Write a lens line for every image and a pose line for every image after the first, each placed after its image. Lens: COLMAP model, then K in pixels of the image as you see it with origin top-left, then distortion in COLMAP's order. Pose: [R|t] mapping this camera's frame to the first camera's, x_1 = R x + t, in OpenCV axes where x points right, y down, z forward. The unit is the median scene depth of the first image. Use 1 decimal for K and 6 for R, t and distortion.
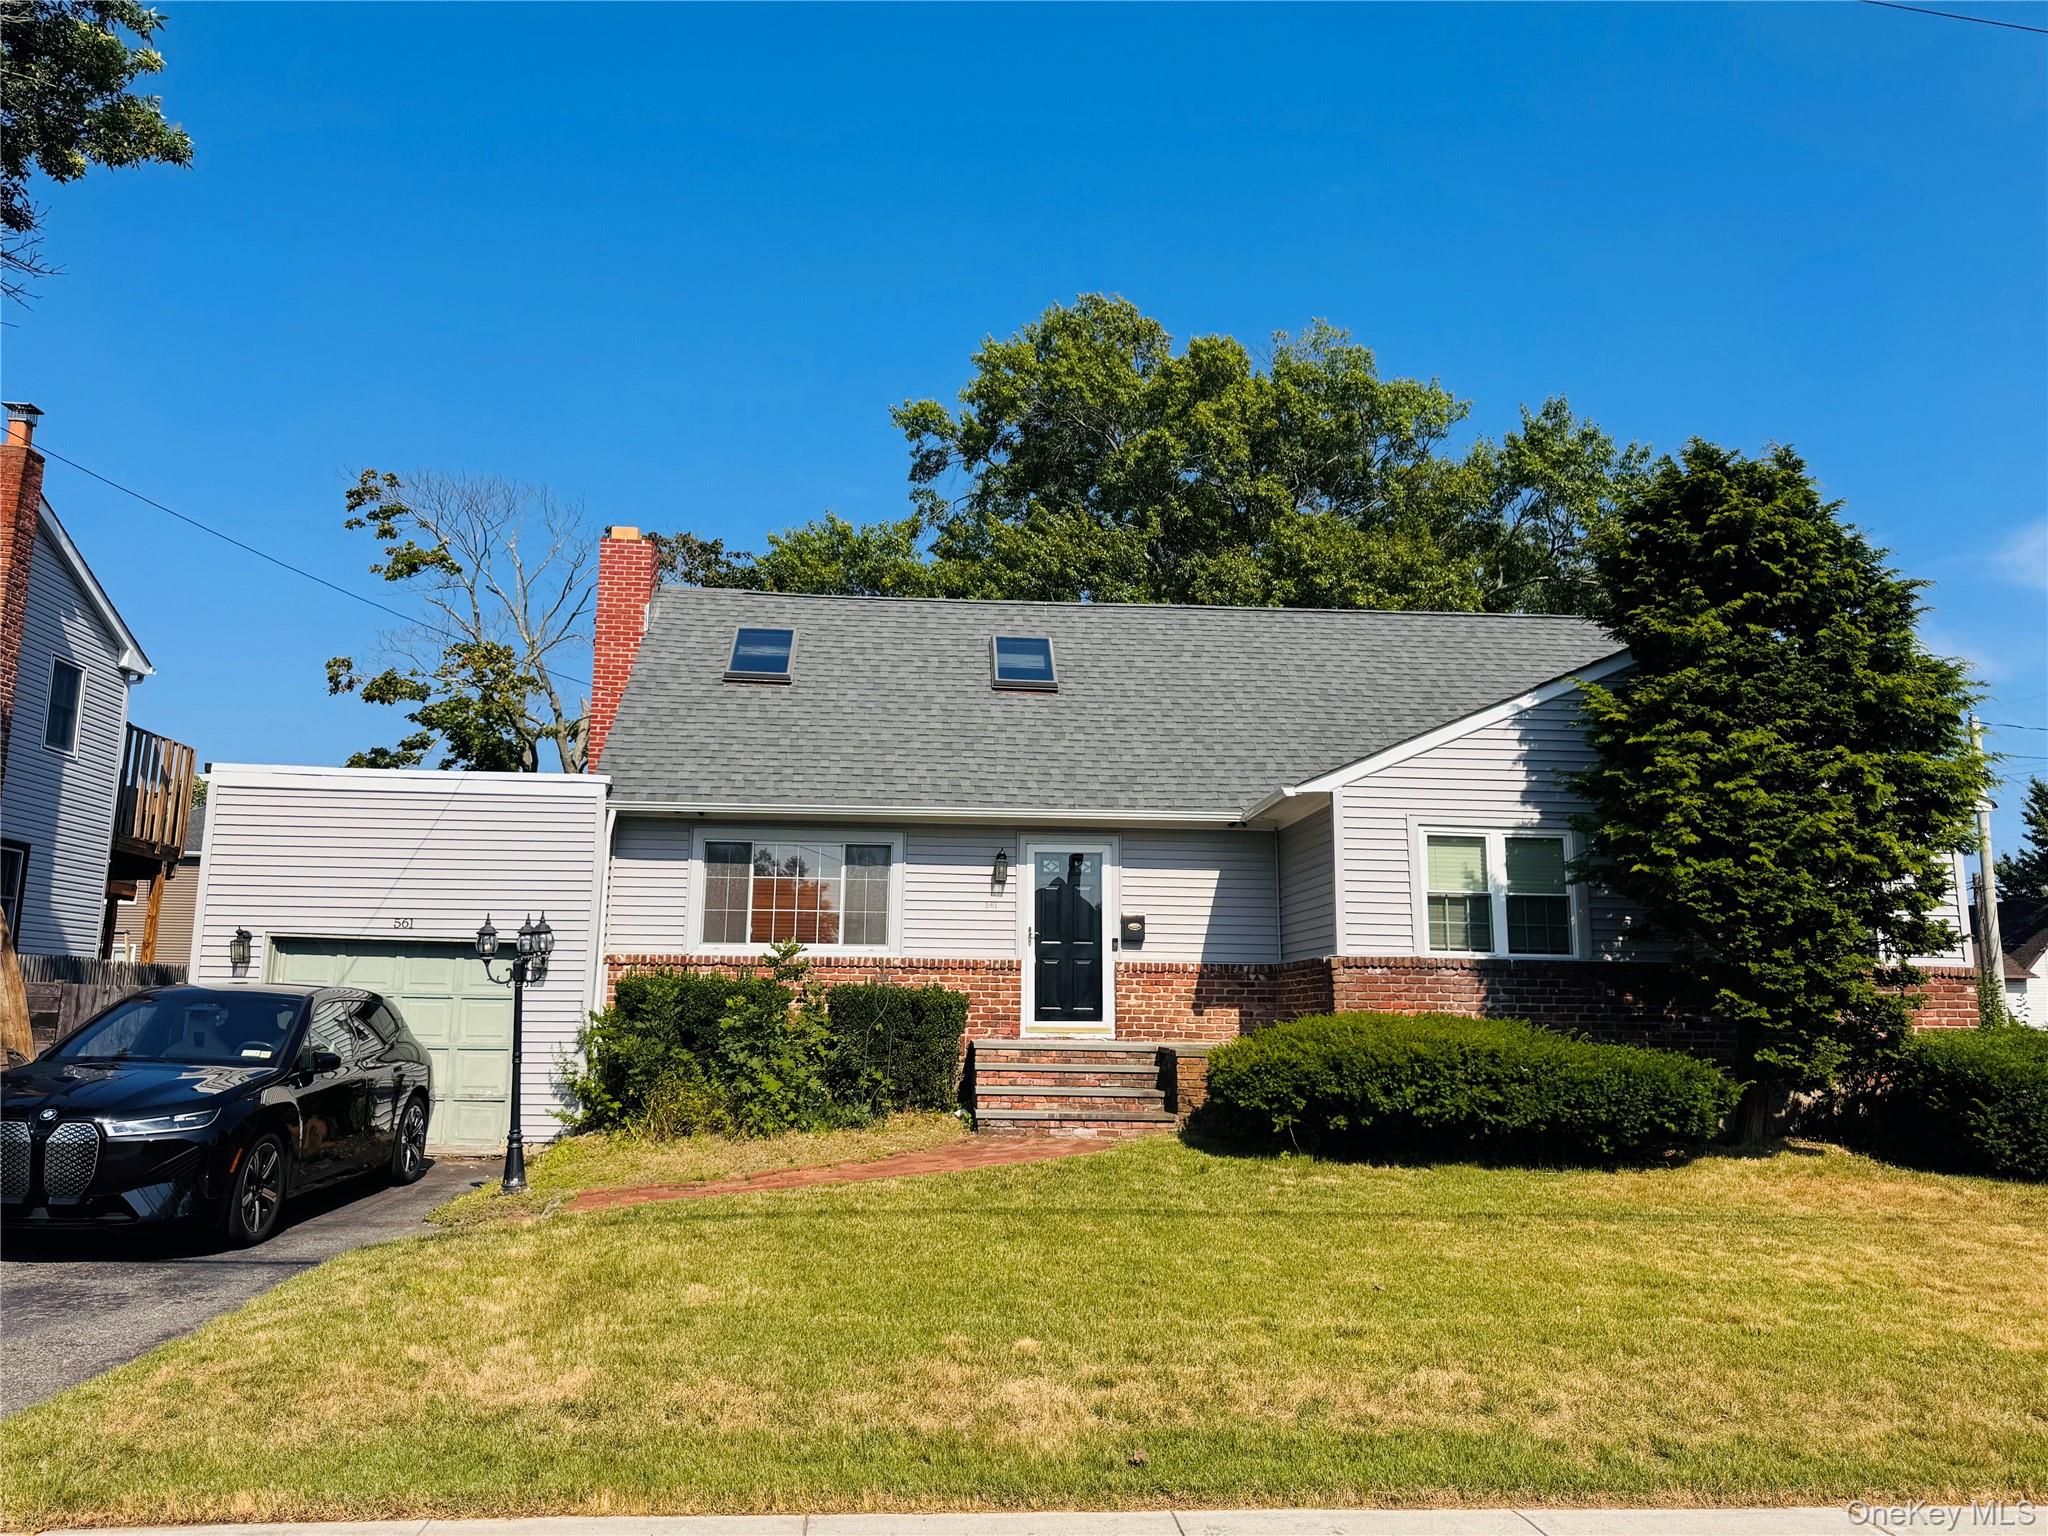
lens RADIAL K [[1403.5, 0, 1013.2], [0, 1403.5, 772.9], [0, 0, 1]] dist [0.108126, -0.143308]
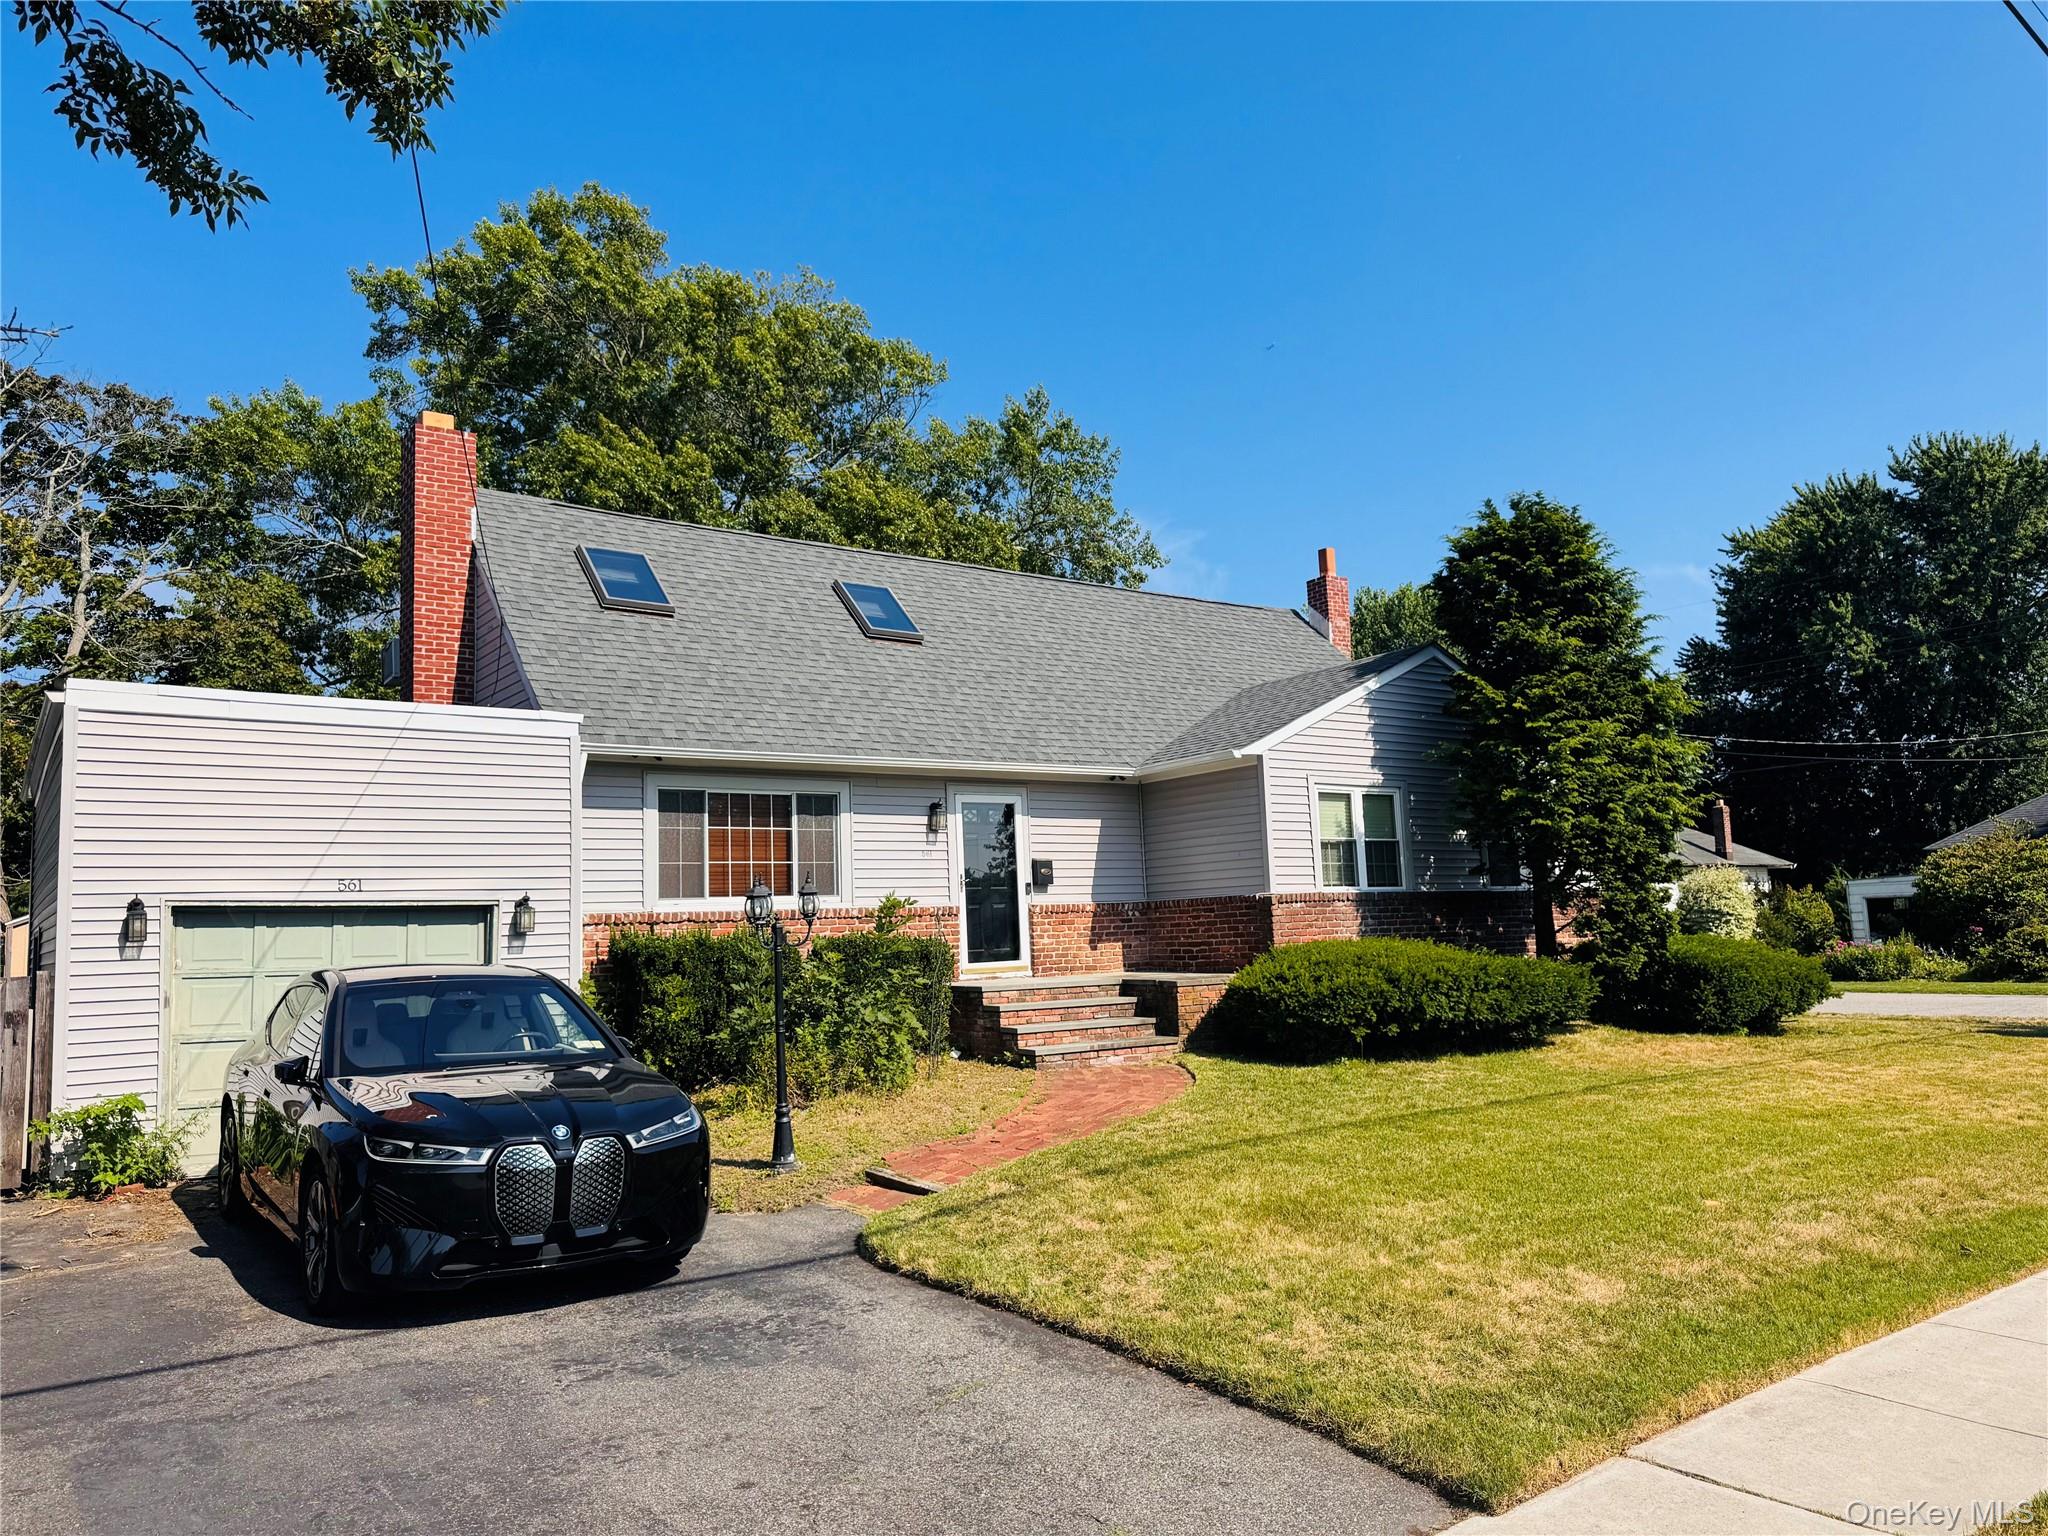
lens RADIAL K [[1403.5, 0, 1013.2], [0, 1403.5, 772.9], [0, 0, 1]] dist [0.108126, -0.143308]
pose [[0.854653, 0.016240, 0.518946, -0.502153], [-0.041700, 0.998429, 0.037431, -0.005784], [-0.517523, -0.053630, 0.853987, 0.097266]]
